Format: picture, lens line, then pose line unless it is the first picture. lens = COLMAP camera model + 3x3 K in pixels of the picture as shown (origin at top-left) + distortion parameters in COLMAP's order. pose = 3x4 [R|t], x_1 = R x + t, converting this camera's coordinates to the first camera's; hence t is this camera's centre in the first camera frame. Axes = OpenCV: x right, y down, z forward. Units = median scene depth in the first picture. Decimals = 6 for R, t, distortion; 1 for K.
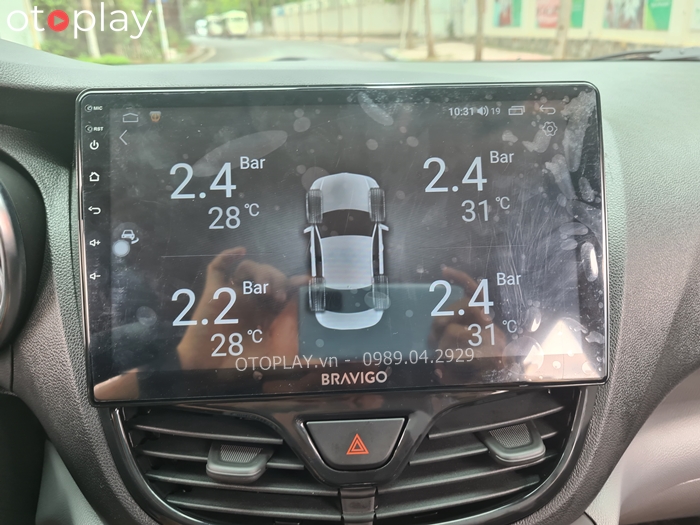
lens RADIAL K [[545.4, 0, 346.1], [0, 545.4, 255.4], [0, 0, 1]] dist [0.001793, 0.000943]
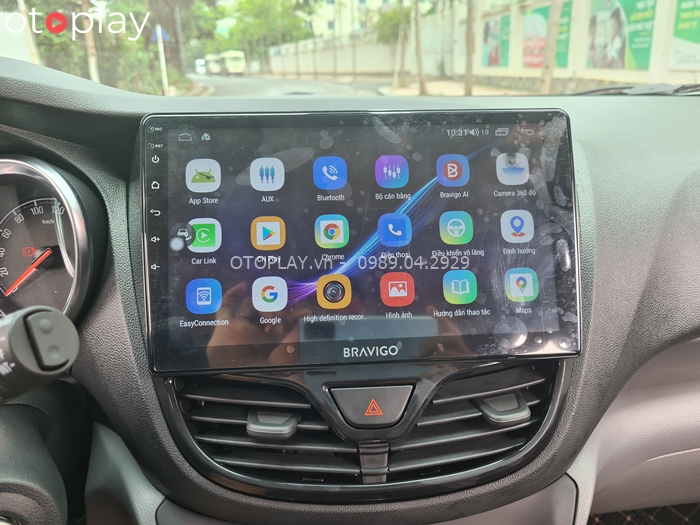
lens RADIAL K [[533.3, 0, 350.0], [0, 533.3, 262.5], [0, 0, 1]] dist [0.013897, -0.006301]
pose [[0.999870, -0.002527, 0.015920, -0.047539], [0.003230, 0.999014, -0.044278, 0.078929], [-0.015793, 0.044324, 0.998892, -0.177166]]
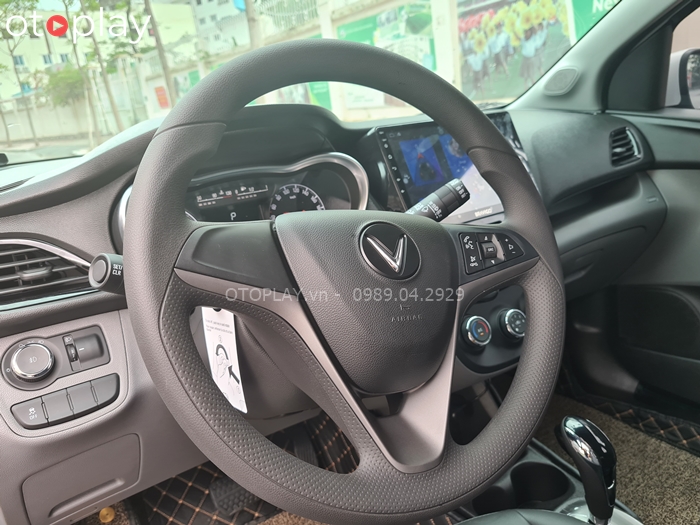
lens RADIAL K [[521.3, 0, 350.0], [0, 521.3, 262.5], [0, 0, 1]] dist [-0.000571, -0.000062]
pose [[0.855576, -0.212628, 0.471994, -1.880760], [0.270192, 0.961130, -0.056795, 0.430217], [-0.441571, 0.176121, 0.879770, -1.029216]]
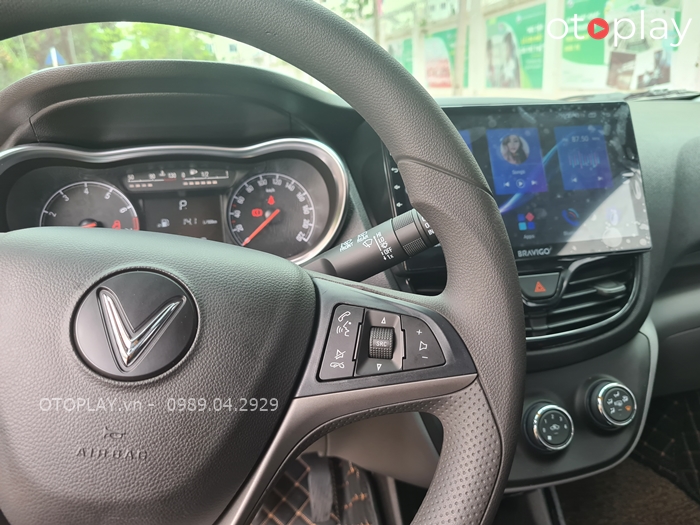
lens RADIAL K [[529.1, 0, 350.0], [0, 529.1, 262.5], [0, 0, 1]] dist [0.005130, -0.001363]
pose [[0.985754, -0.060128, 0.157081, -0.881689], [0.072063, 0.994840, -0.071416, 0.335435], [-0.151976, 0.081719, 0.985000, -0.698710]]
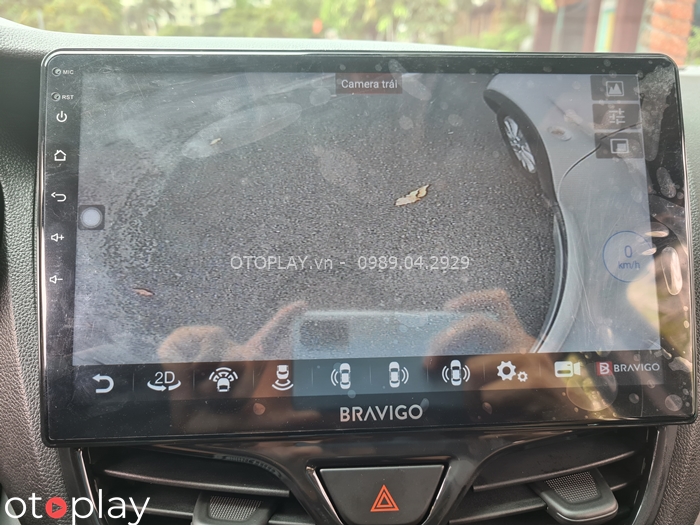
lens RADIAL K [[544.1, 0, 350.0], [0, 544.1, 263.0], [0, 0, 1]] dist [-0.006157, -0.004325]
pose [[0.999842, 0.013680, 0.011325, -0.041169], [-0.013175, 0.998965, -0.043541, 0.041429], [-0.011909, 0.043385, 0.998987, 0.198986]]
